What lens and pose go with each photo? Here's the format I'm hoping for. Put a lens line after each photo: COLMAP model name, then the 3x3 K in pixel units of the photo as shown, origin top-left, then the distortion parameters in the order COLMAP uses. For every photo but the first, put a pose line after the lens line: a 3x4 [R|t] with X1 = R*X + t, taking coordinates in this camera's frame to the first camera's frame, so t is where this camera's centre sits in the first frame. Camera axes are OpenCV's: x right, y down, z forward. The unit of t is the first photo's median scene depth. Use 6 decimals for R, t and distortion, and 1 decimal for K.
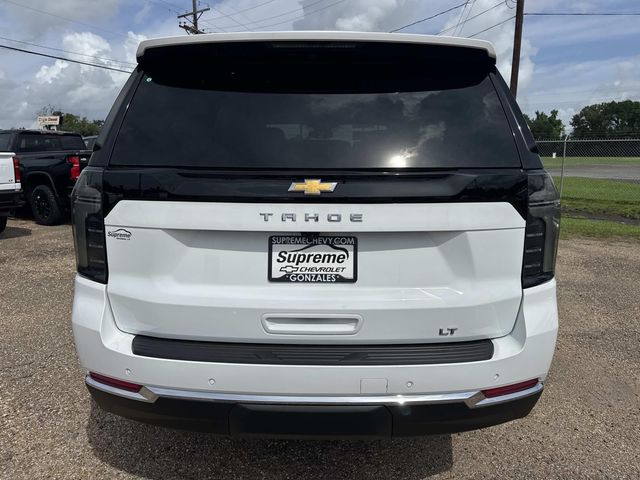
lens RADIAL K [[495.2, 0, 301.0], [0, 495.2, 239.8], [0, 0, 1]] dist [-0.036461, -0.004502]
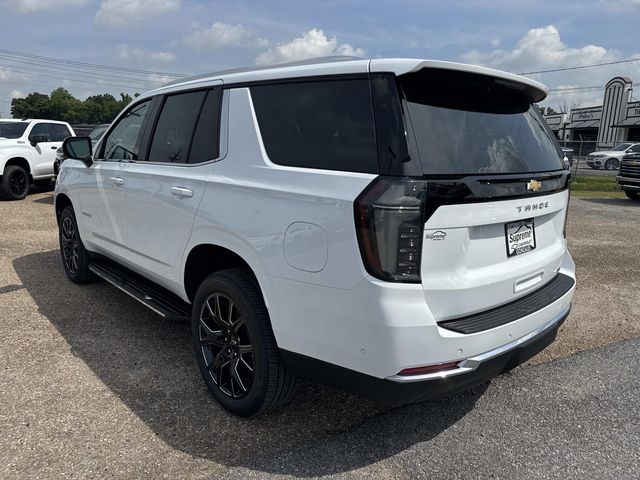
lens RADIAL K [[482.0, 0, 320.0], [0, 482.0, 240.0], [0, 0, 1]] dist [0.013143, -0.006014]
pose [[0.735441, -0.127978, 0.665393, -1.310292], [0.101791, 0.991725, 0.078237, -0.117120], [-0.669899, 0.010192, 0.742382, 0.364996]]
